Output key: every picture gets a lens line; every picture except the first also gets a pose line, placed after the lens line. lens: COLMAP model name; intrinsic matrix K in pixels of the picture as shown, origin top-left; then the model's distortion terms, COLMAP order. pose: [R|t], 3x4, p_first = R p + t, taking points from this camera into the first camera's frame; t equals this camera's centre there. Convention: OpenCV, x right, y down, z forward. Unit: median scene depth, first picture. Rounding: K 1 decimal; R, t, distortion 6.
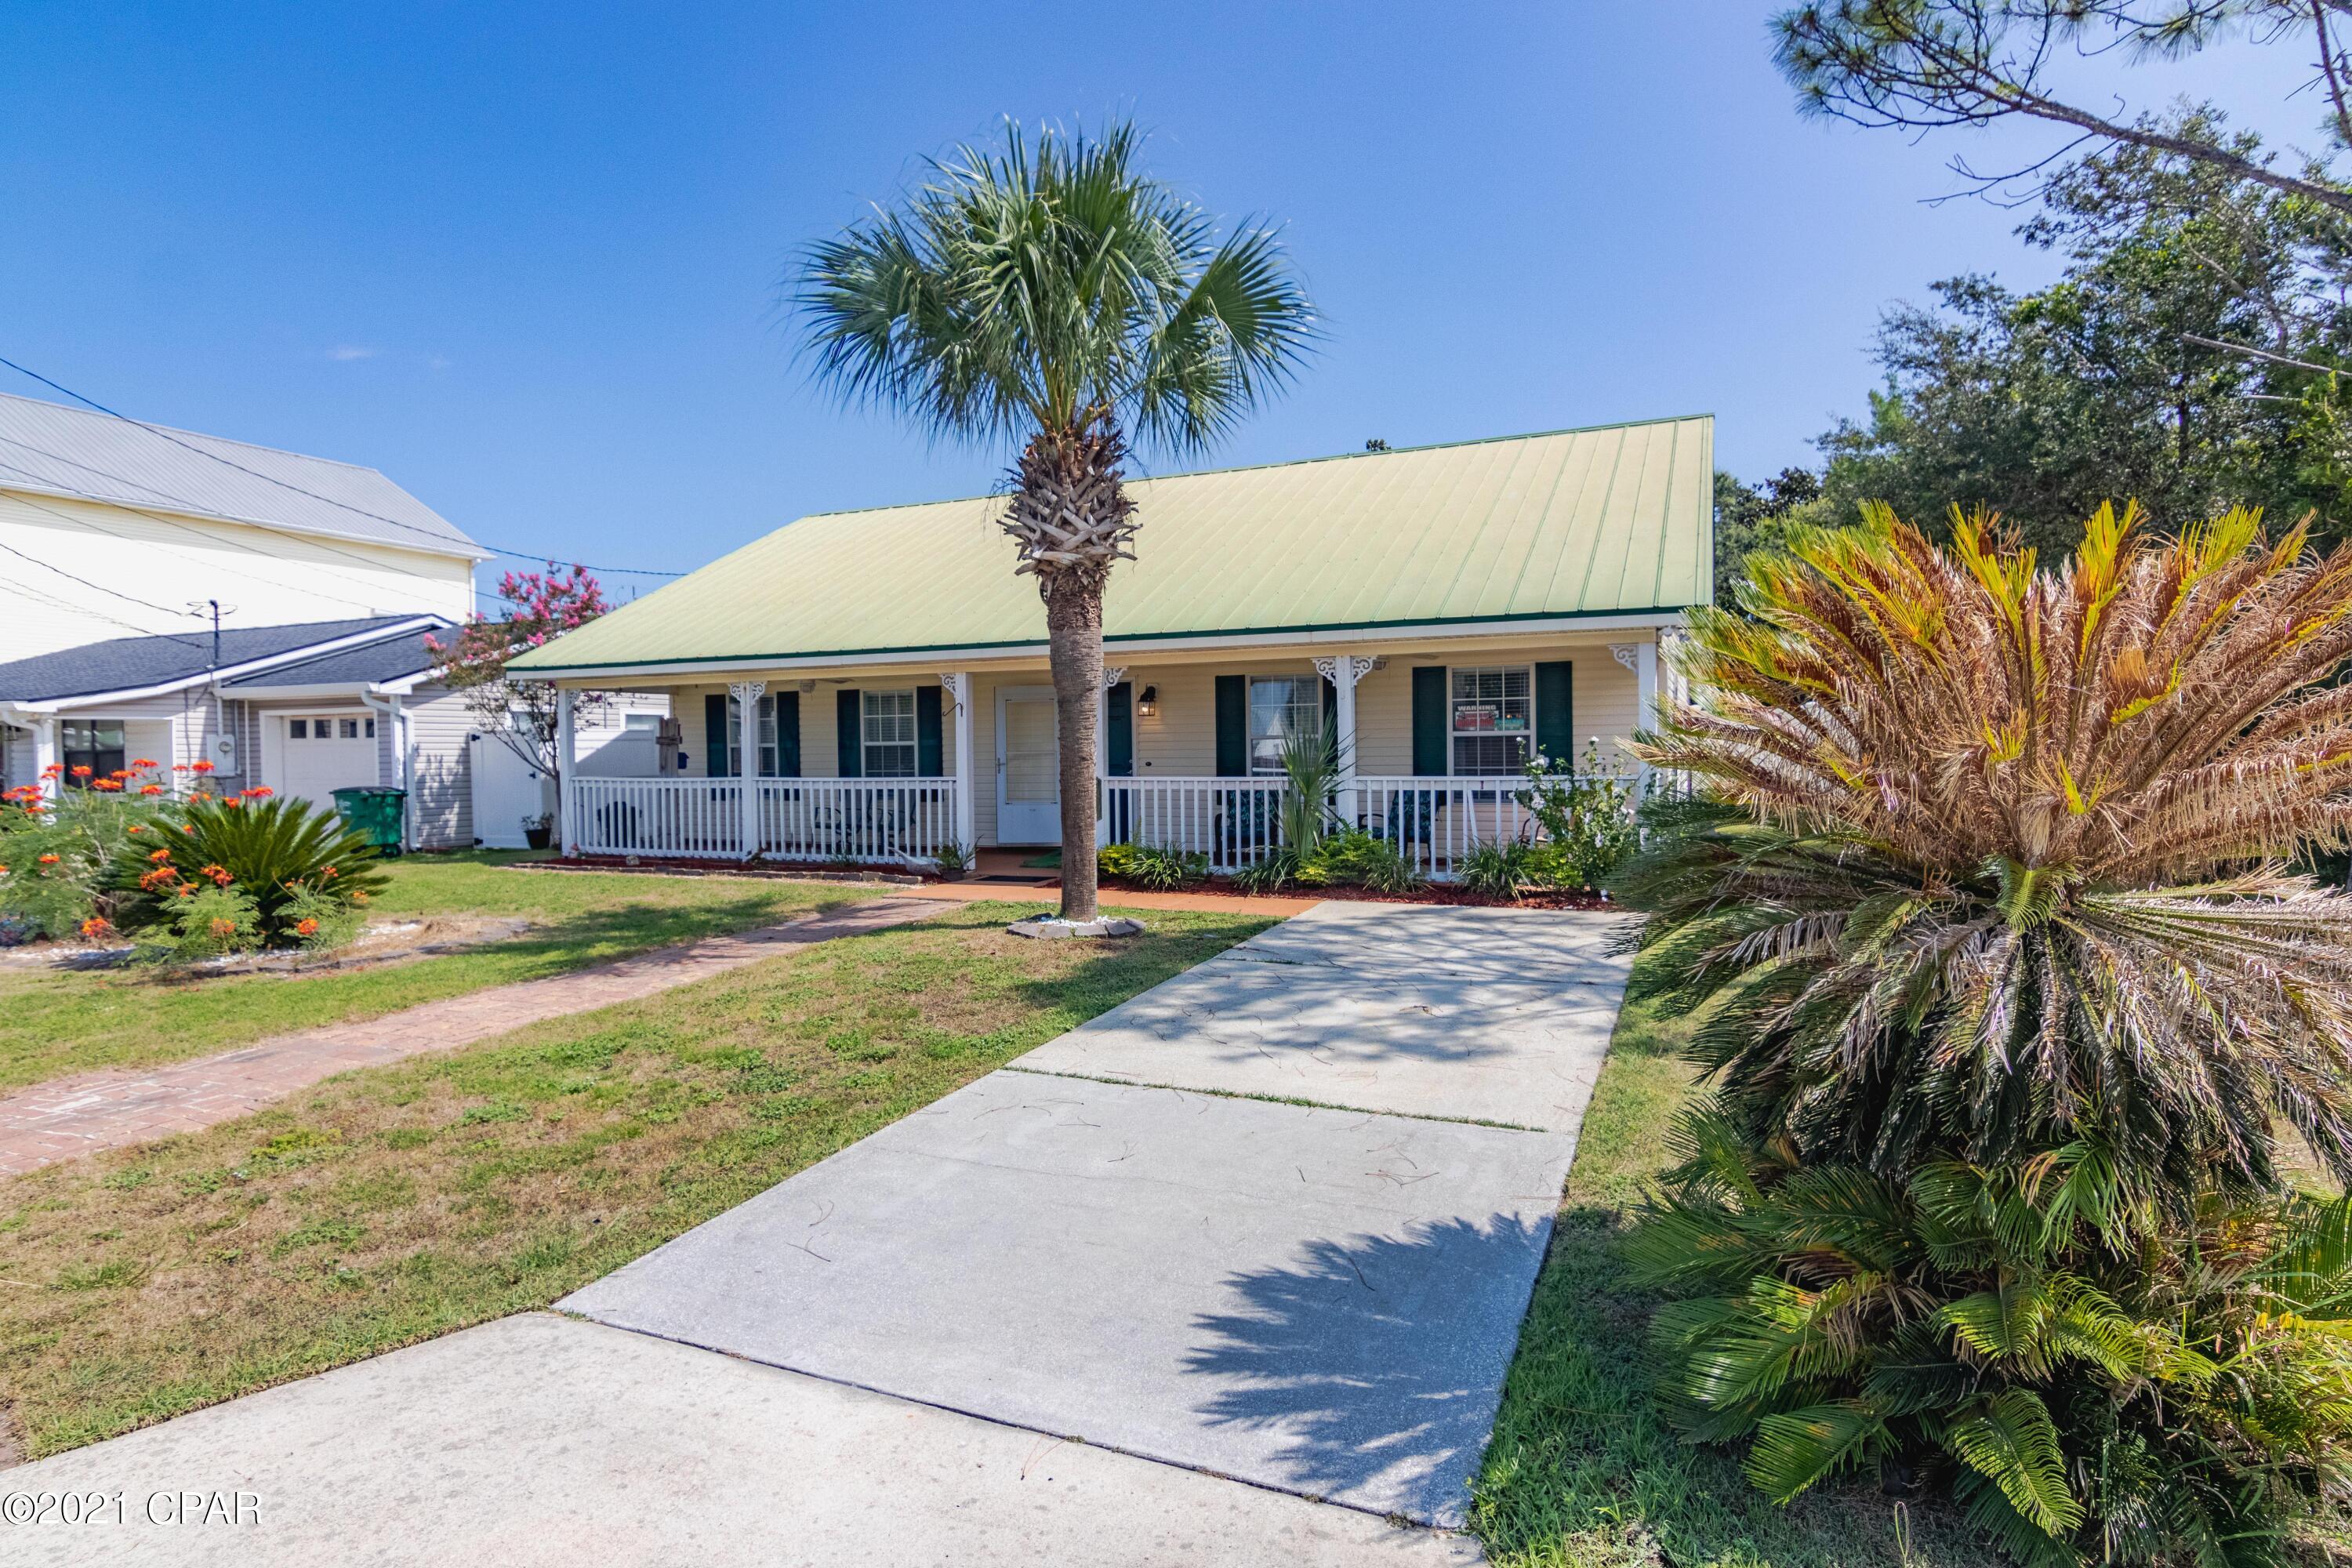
lens RADIAL K [[1228.4, 0, 1176.0], [0, 1228.4, 784.0], [0, 0, 1]] dist [-0.000543, -0.000043]
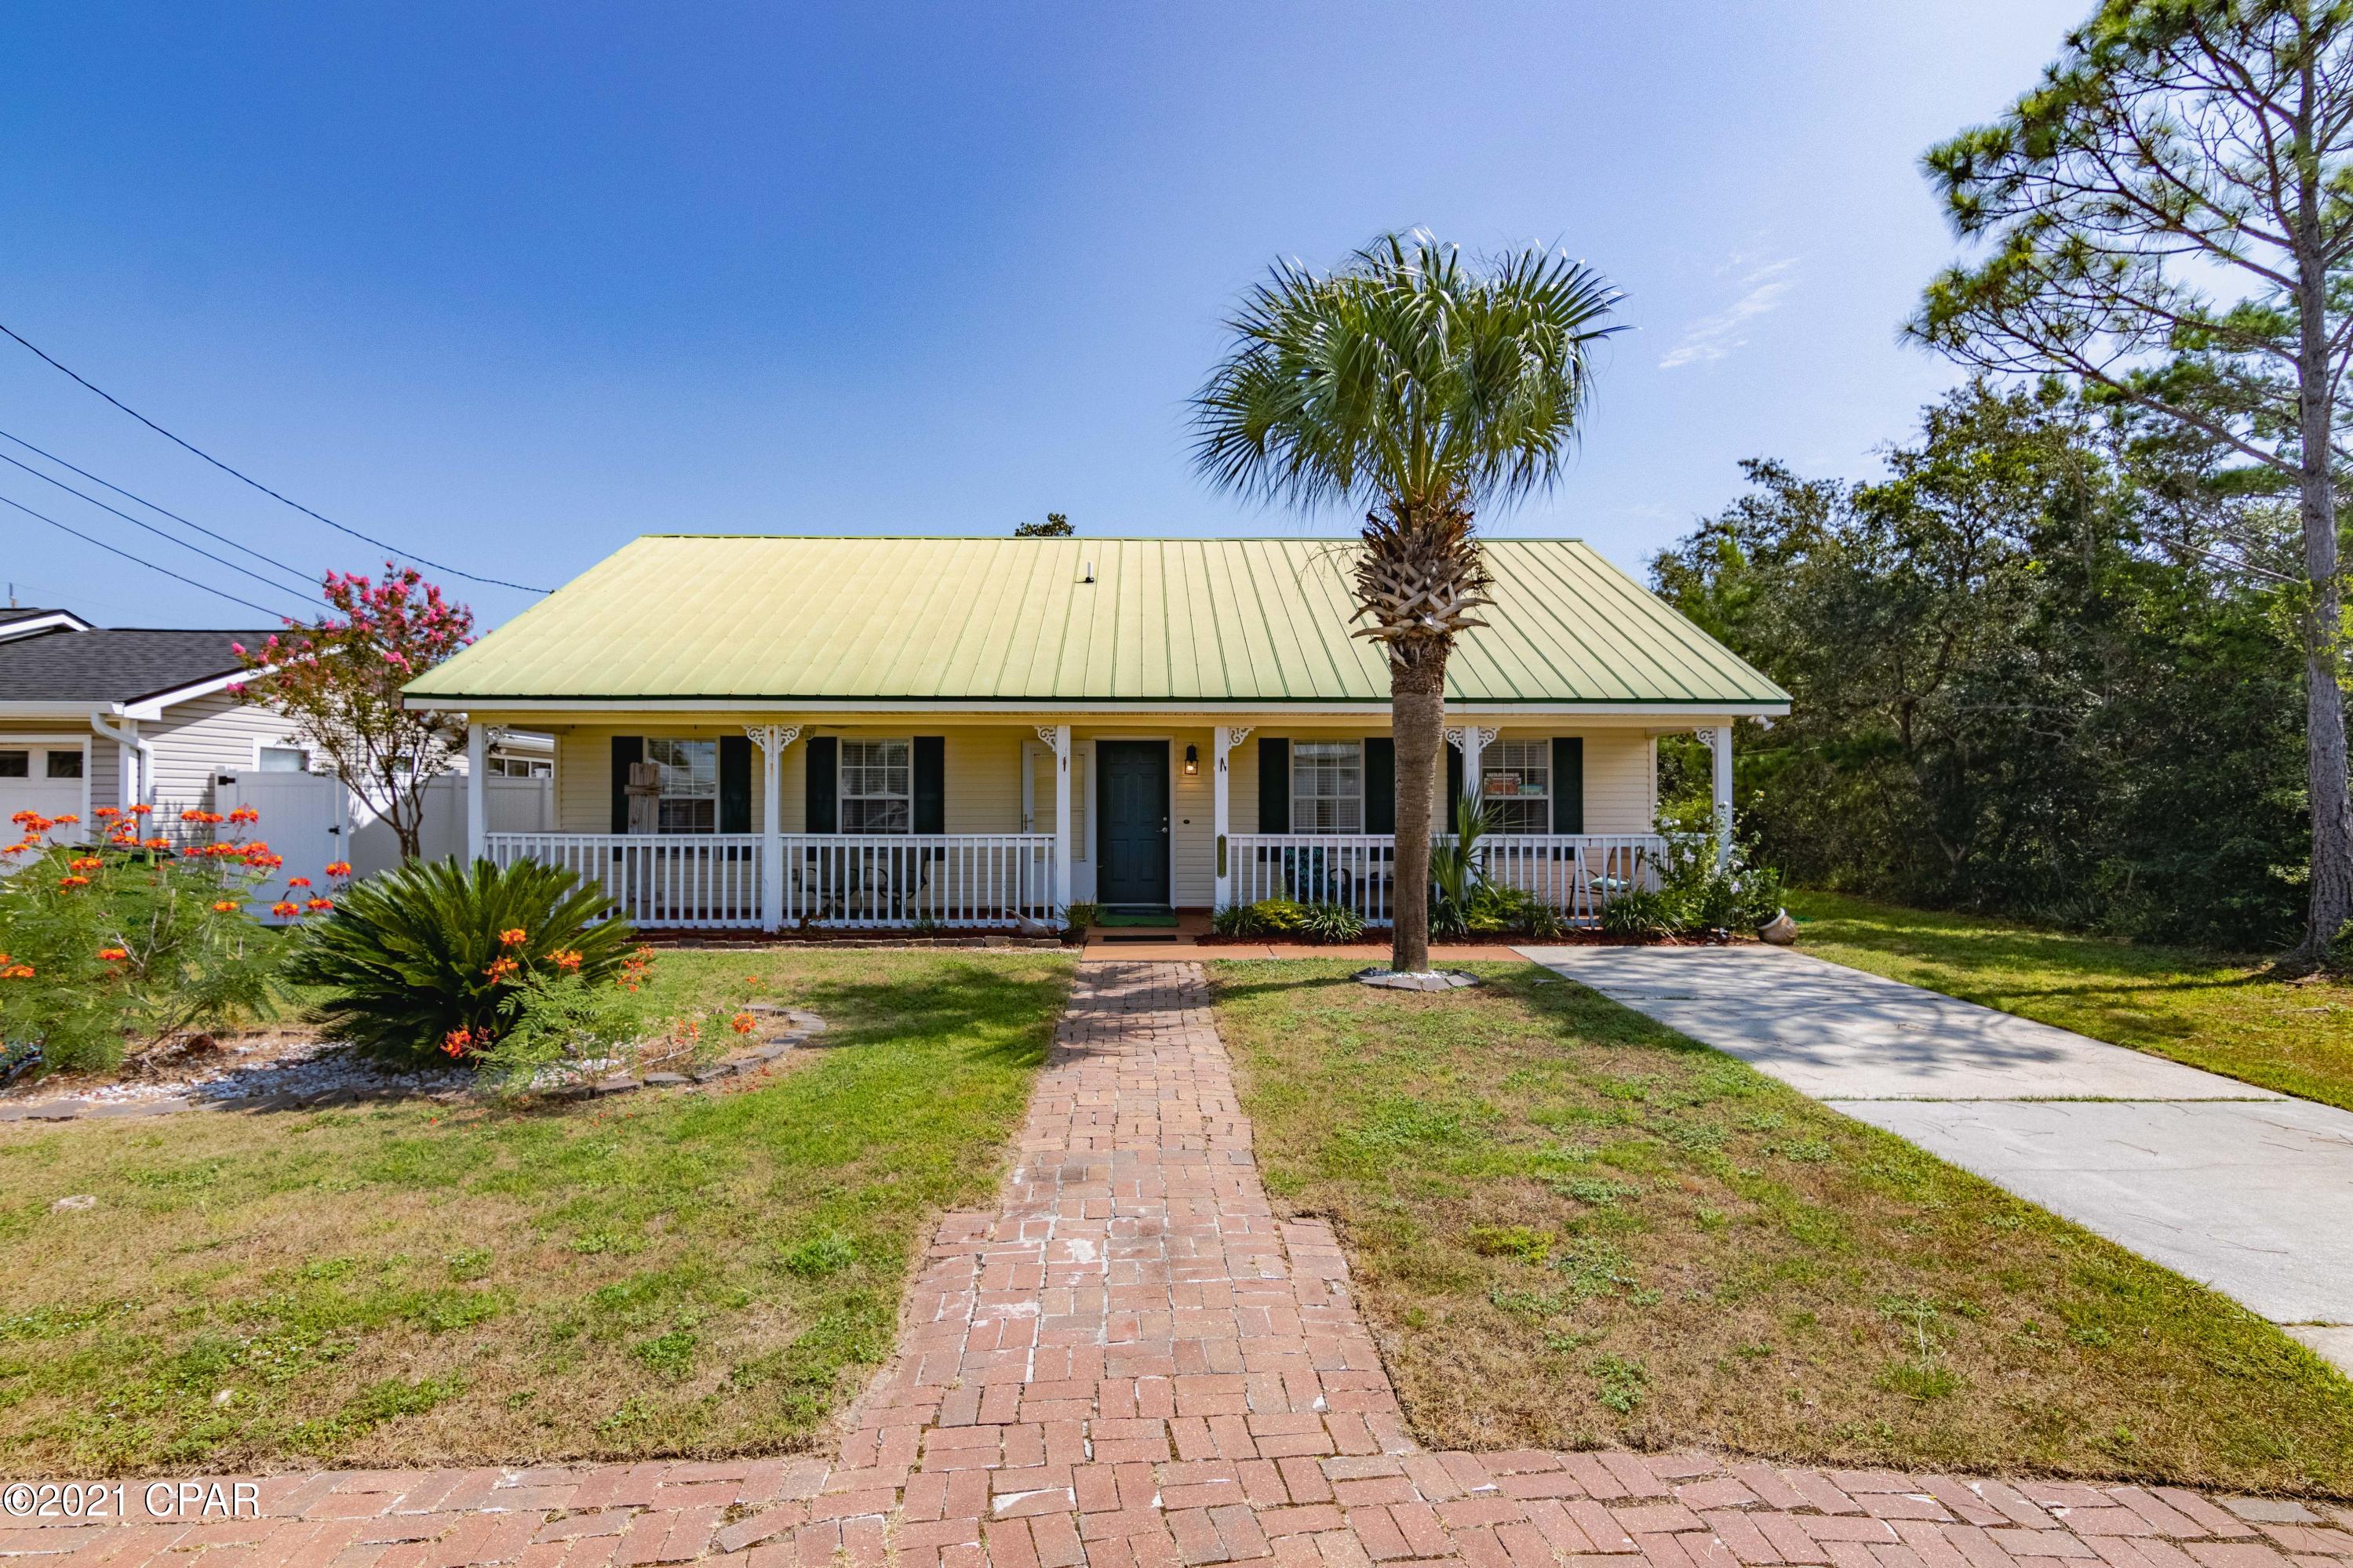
lens RADIAL K [[1198.8, 0, 1176.5], [0, 1198.8, 784.0], [0, 0, 1]] dist [-0.001521, 0.000338]
pose [[0.905996, 0.020108, 0.422808, -0.452860], [0.000273, 0.998843, -0.048087, 0.000296], [-0.423286, 0.043682, 0.904943, 0.105871]]
